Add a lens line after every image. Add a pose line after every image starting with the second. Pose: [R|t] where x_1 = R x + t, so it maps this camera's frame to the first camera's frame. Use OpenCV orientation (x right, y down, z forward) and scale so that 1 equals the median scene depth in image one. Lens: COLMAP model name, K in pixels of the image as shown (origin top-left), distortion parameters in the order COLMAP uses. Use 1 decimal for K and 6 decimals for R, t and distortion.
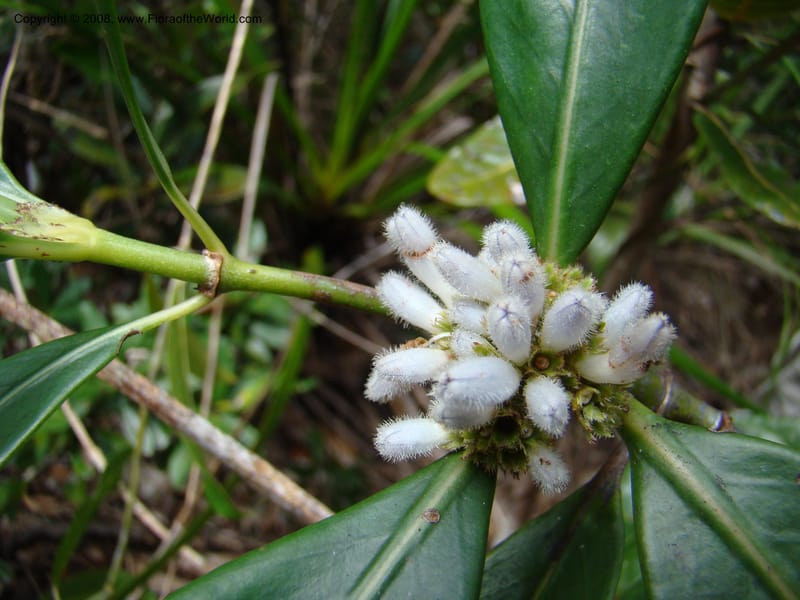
lens RADIAL K [[730.6, 0, 400.0], [0, 730.6, 300.0], [0, 0, 1]] dist [-0.186693, 0.145644]
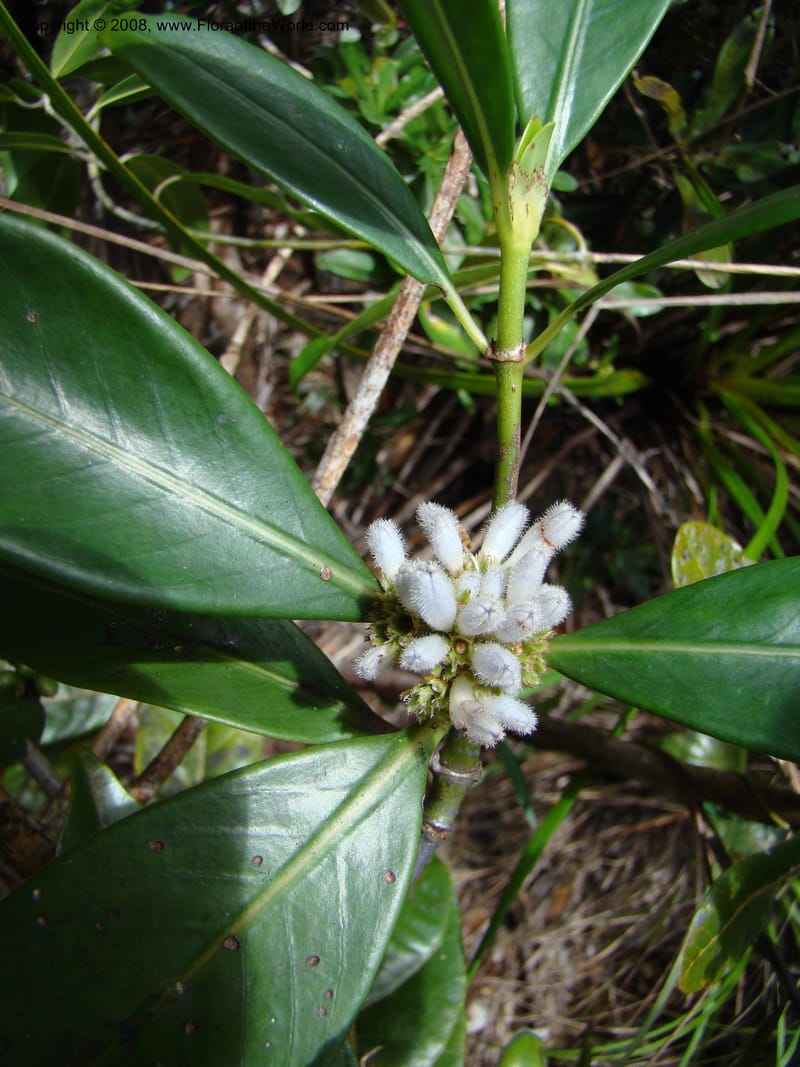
lens RADIAL K [[974.5, 0, 399.8], [0, 974.5, 527.4], [0, 0, 1]] dist [-0.186693, 0.145644]
pose [[0.135338, 0.990795, 0.002861, -0.021645], [-0.970564, 0.131992, 0.201453, -0.164952], [0.199221, -0.030041, 0.979494, -0.593854]]
